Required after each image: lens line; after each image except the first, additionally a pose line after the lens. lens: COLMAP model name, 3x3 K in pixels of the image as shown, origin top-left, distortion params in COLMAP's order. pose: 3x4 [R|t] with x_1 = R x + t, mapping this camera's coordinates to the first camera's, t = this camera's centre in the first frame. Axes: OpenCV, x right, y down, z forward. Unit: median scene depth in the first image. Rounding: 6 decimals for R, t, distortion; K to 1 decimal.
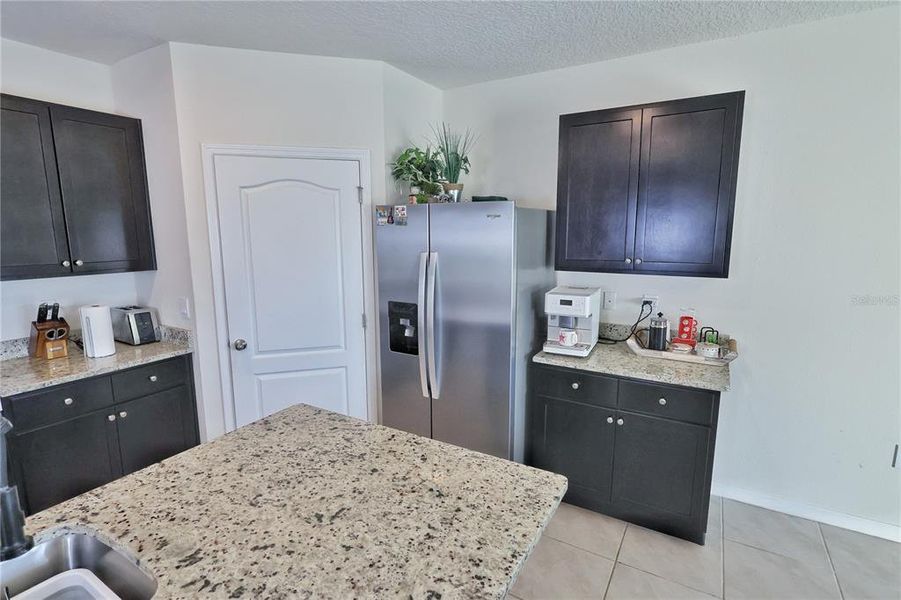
lens RADIAL K [[448.6, 0, 453.7], [0, 448.6, 299.1], [0, 0, 1]] dist [-0.002181, 0.002056]
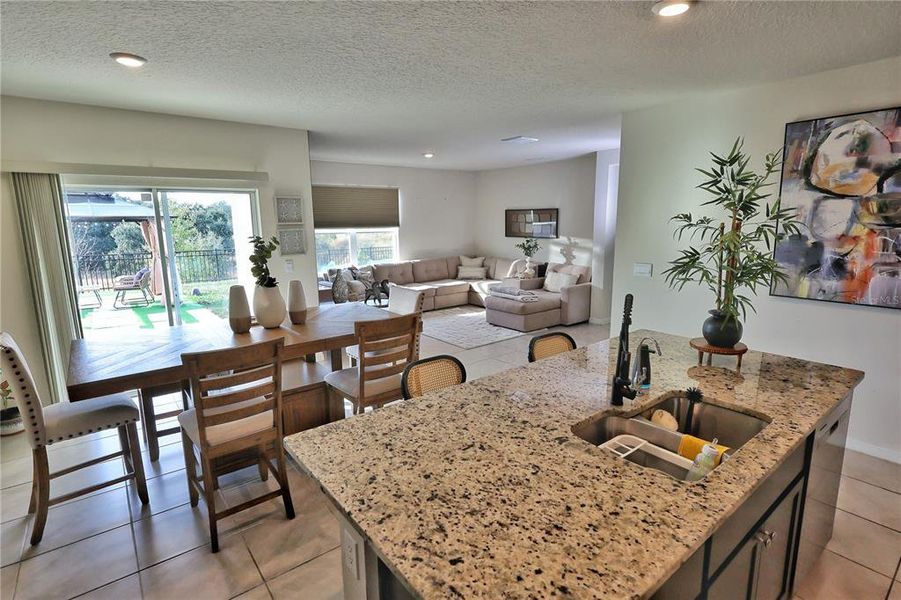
lens RADIAL K [[448.6, 0, 452.5], [0, 448.6, 300.5], [0, 0, 1]] dist [-0.002181, 0.002056]
pose [[-0.933597, -0.051615, 0.354589, -0.294071], [0.070272, 0.943982, 0.322428, -0.155415], [-0.351367, 0.325935, -0.877672, 0.906334]]
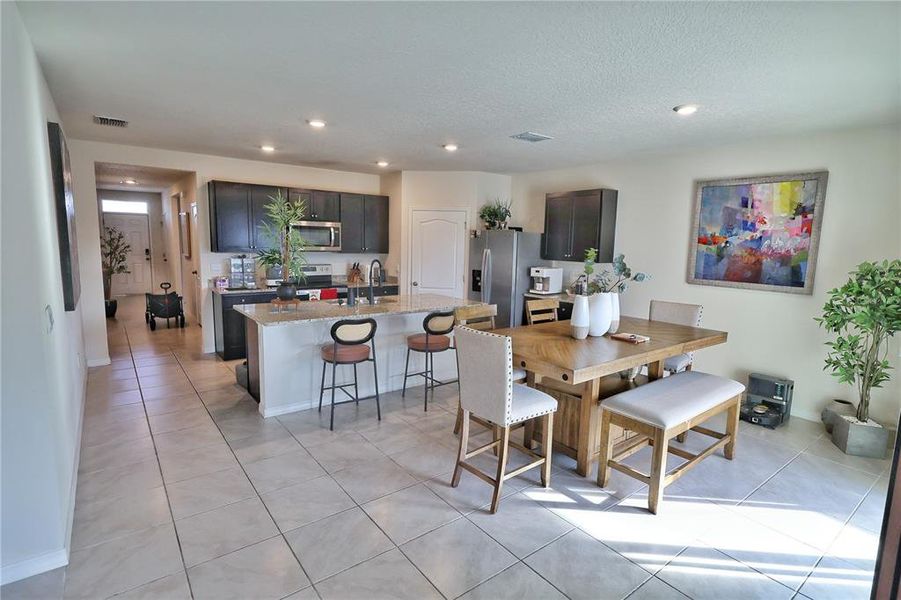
lens RADIAL K [[448.6, 0, 449.5], [0, 448.6, 301.3], [0, 0, 1]] dist [-0.002181, 0.002056]
pose [[0.928289, 0.074424, -0.364335, 0.680940], [-0.085249, 0.996266, -0.013694, 0.234852], [0.361955, 0.043771, 0.931167, -1.380995]]
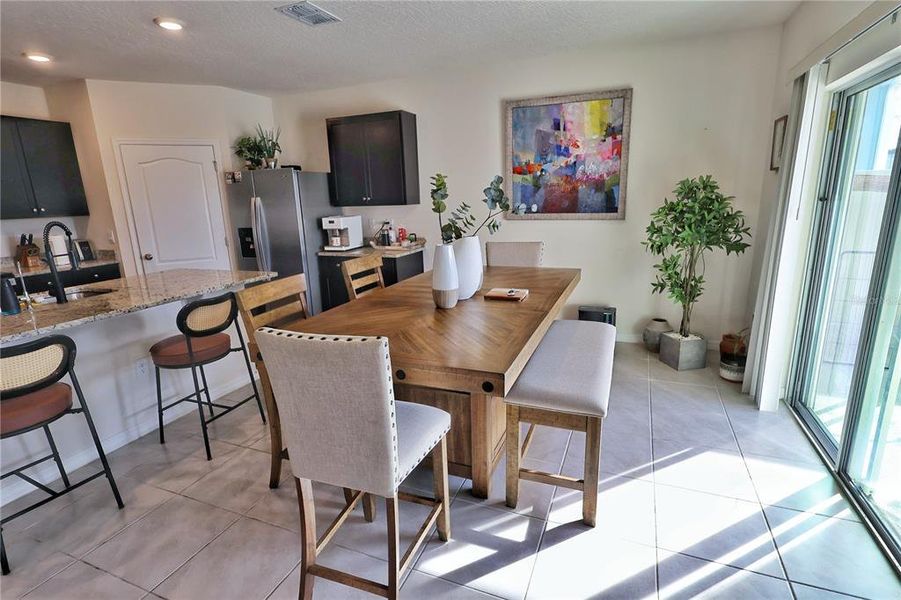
lens RADIAL K [[448.6, 0, 452.1], [0, 448.6, 301.8], [0, 0, 1]] dist [-0.002181, 0.002056]
pose [[0.989233, -0.062495, 0.132336, 0.463598], [0.052475, 0.995580, 0.077892, 0.213325], [-0.136619, -0.070109, 0.988140, -0.921752]]
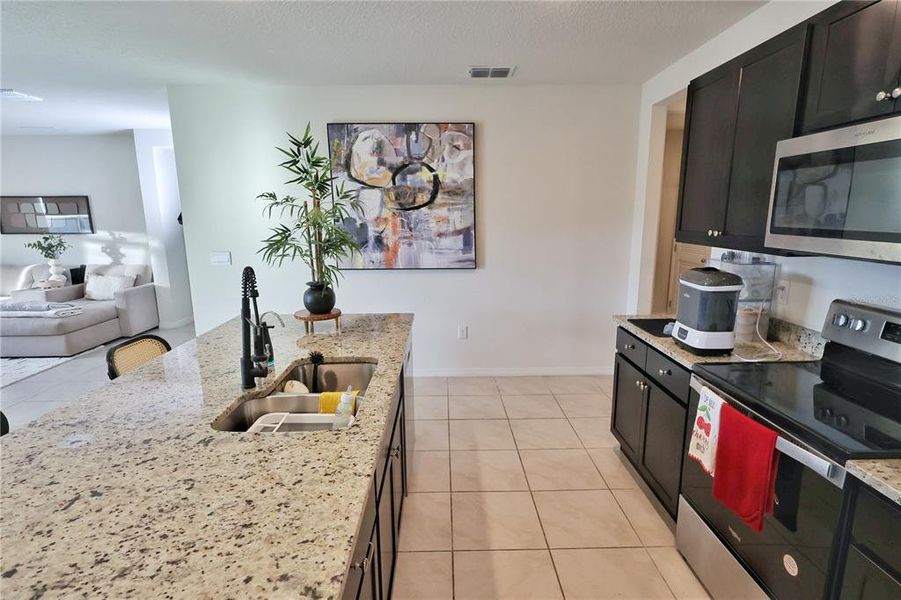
lens RADIAL K [[448.6, 0, 448.8], [0, 448.6, 301.1], [0, 0, 1]] dist [-0.002181, 0.002056]
pose [[-0.853885, 0.109124, -0.508893, -0.220809], [-0.074624, 0.942000, 0.327211, -0.114130], [0.515084, 0.317376, -0.796217, 0.888039]]
